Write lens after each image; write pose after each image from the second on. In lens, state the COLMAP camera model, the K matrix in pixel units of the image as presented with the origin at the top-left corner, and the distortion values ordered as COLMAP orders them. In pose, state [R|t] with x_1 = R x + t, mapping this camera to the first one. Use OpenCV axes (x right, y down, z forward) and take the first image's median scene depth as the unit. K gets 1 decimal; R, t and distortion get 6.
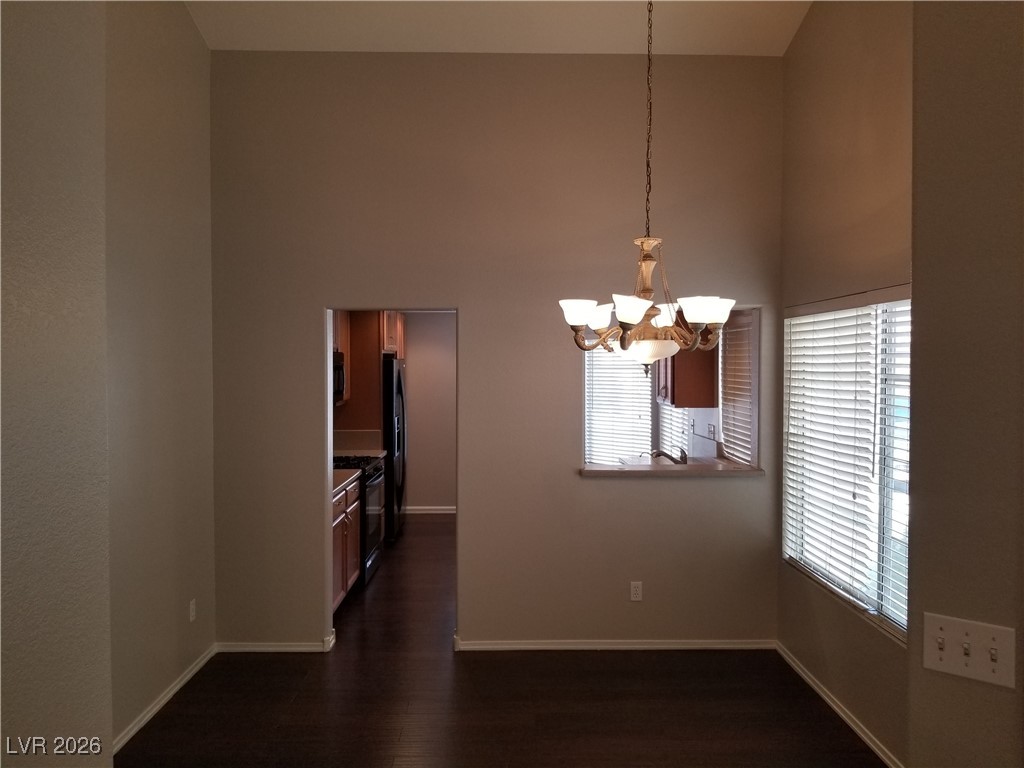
lens RADIAL K [[811.8, 0, 515.7], [0, 811.8, 386.0], [0, 0, 1]] dist [0.067018, -0.087838]
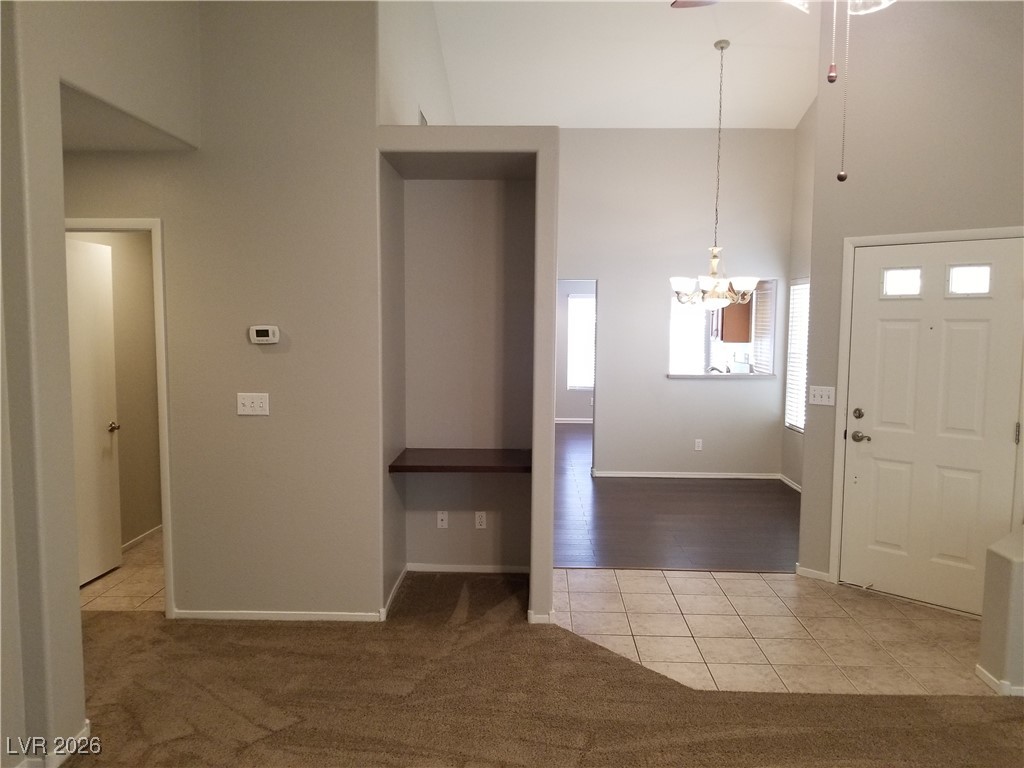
lens RADIAL K [[811.8, 0, 520.9], [0, 811.8, 404.6], [0, 0, 1]] dist [0.067018, -0.087838]
pose [[0.999209, 0.009439, -0.038635, -0.168401], [-0.006563, 0.997245, 0.073888, 0.043040], [0.039226, -0.073576, 0.996518, -0.751709]]
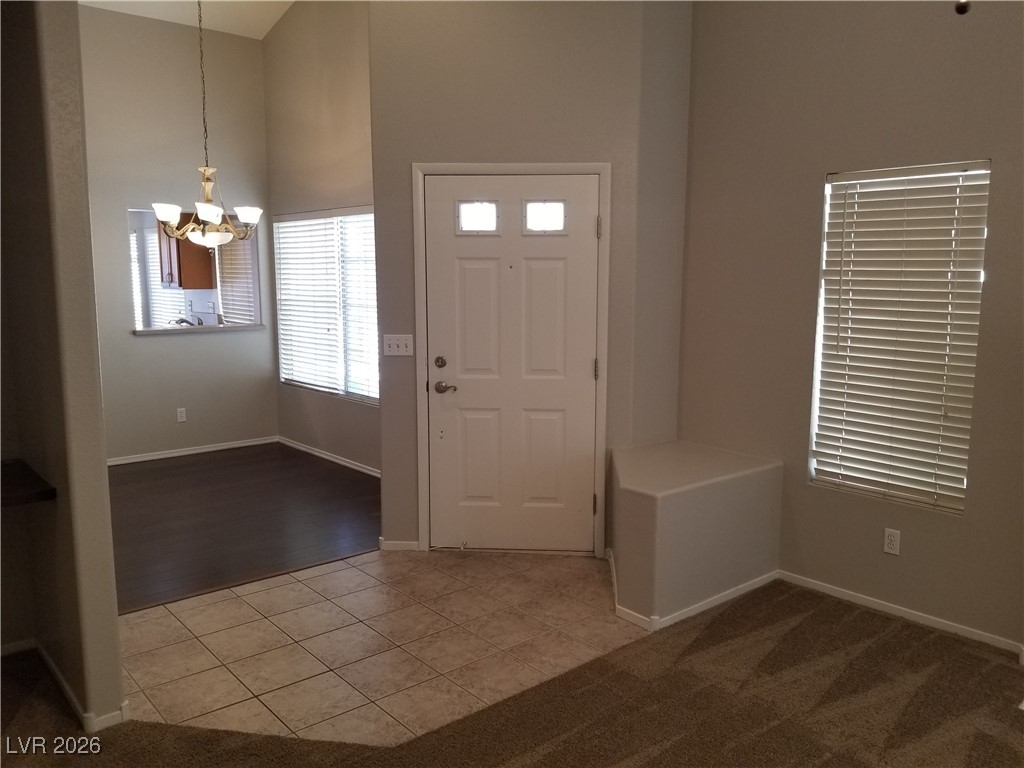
lens RADIAL K [[811.8, 0, 525.9], [0, 811.8, 390.2], [0, 0, 1]] dist [0.067018, -0.087838]
pose [[0.766437, -0.092925, 0.635562, -0.303674], [0.018374, 0.992247, 0.122918, 0.047175], [-0.642057, -0.082531, 0.762202, -0.478070]]
